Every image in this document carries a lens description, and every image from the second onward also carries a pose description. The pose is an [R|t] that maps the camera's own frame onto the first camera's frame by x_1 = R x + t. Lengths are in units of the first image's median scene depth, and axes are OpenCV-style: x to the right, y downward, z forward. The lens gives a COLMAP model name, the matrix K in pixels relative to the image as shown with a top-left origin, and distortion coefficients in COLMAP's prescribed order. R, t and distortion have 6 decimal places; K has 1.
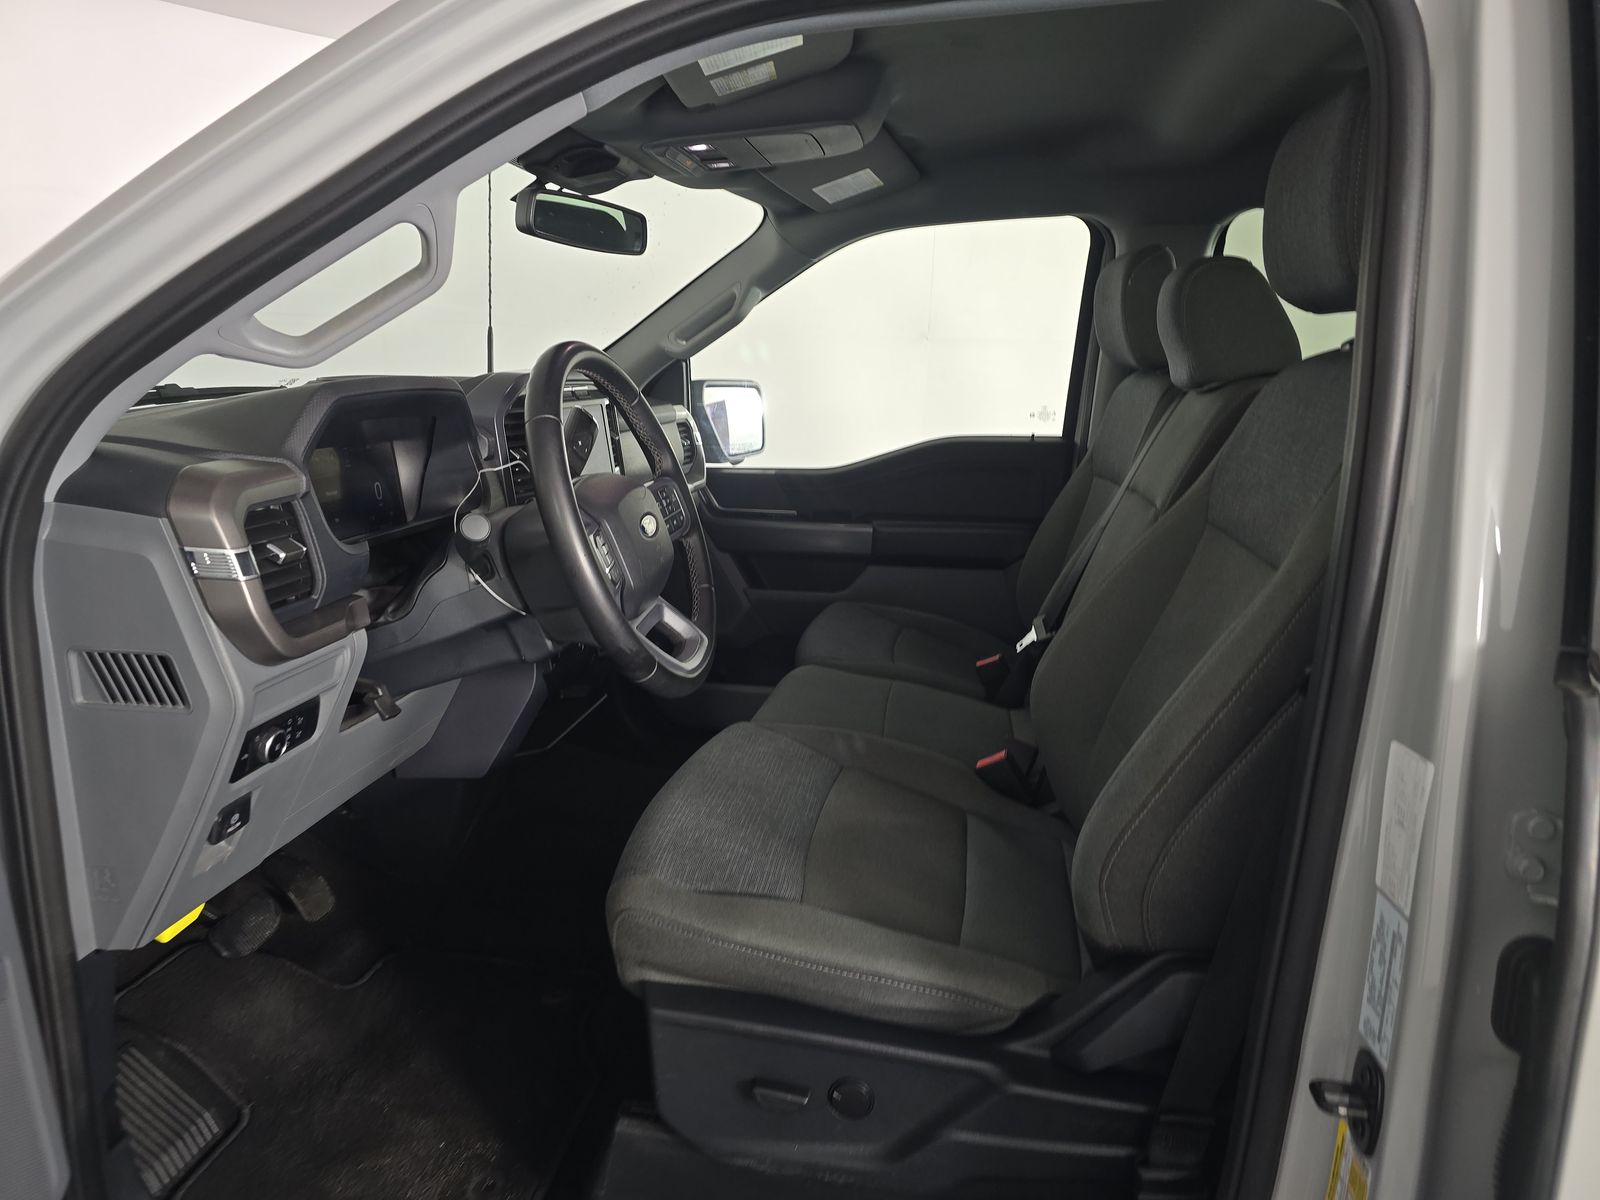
lens RADIAL K [[1057.3, 0, 808.3], [0, 1057.3, 613.2], [0, 0, 1]] dist [0.042553, -0.030661]
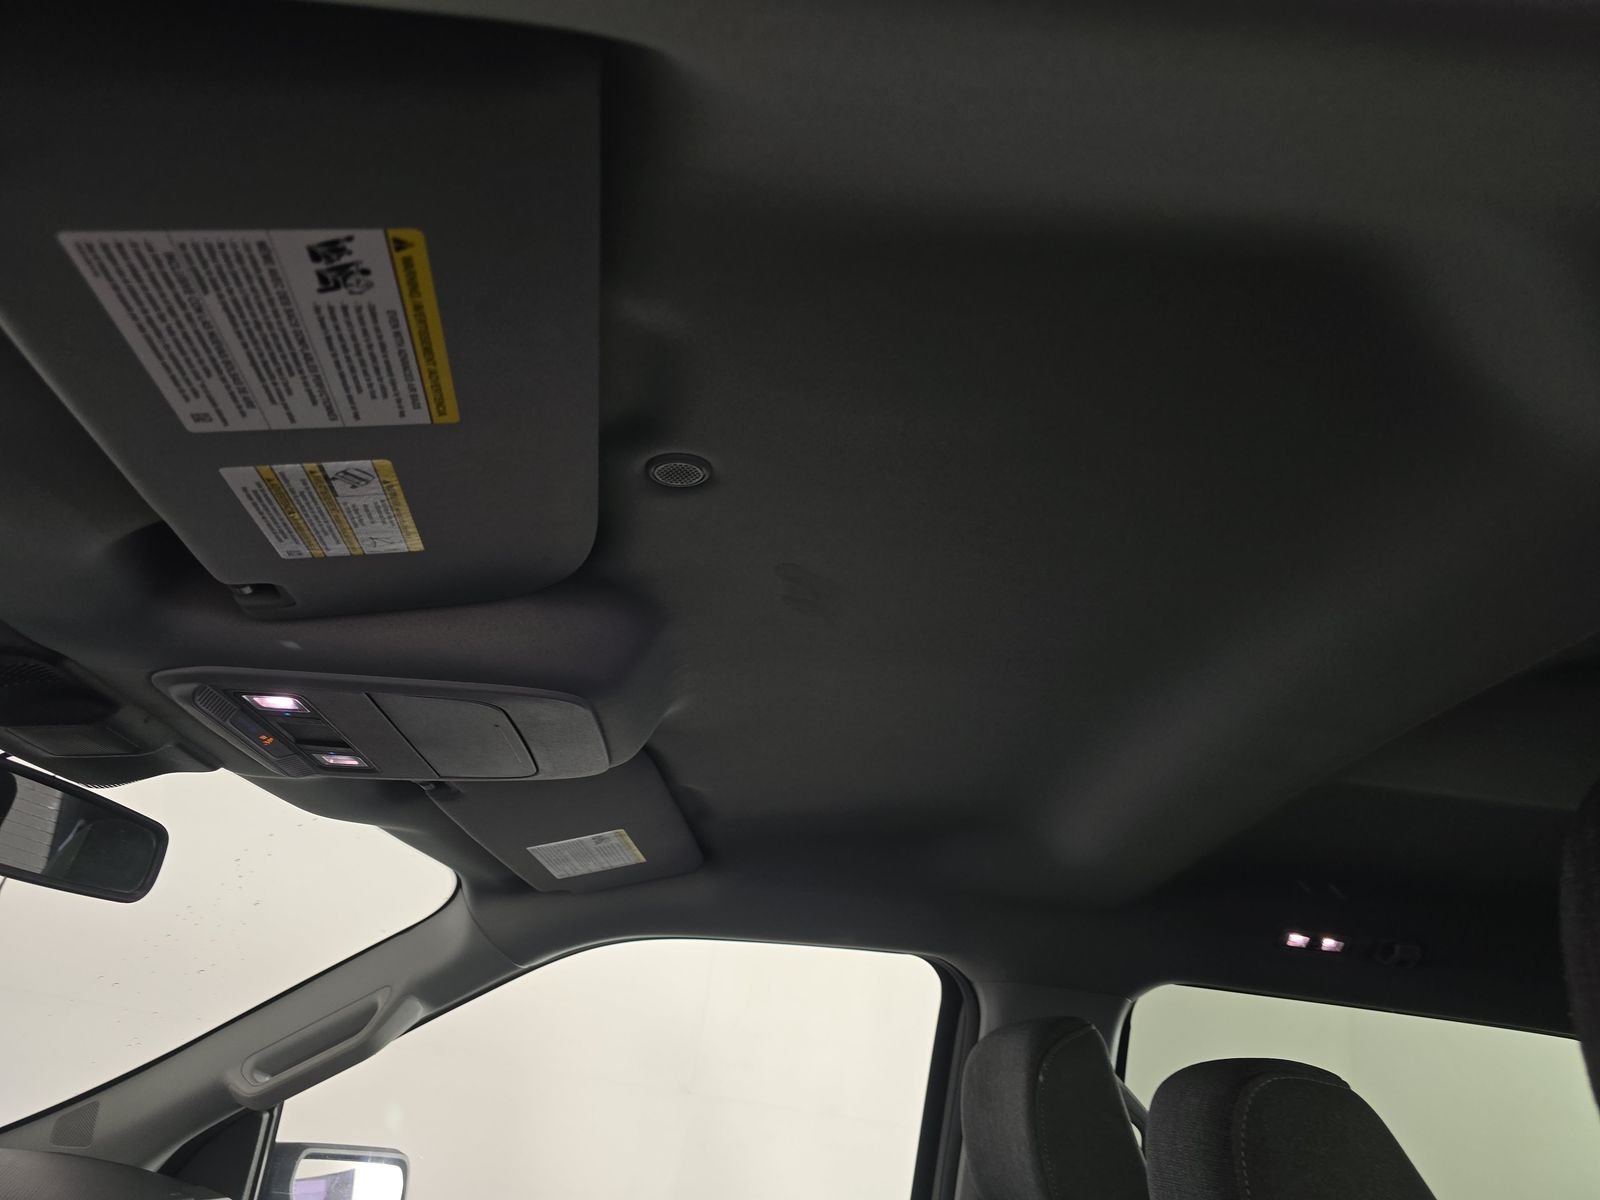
lens RADIAL K [[1057.3, 0, 805.7], [0, 1057.3, 615.1], [0, 0, 1]] dist [0.042553, -0.030661]
pose [[0.971768, 0.186866, 0.144045, 0.043878], [-0.058069, 0.781158, -0.621627, -0.124617], [-0.228683, 0.595712, 0.769955, 0.388157]]
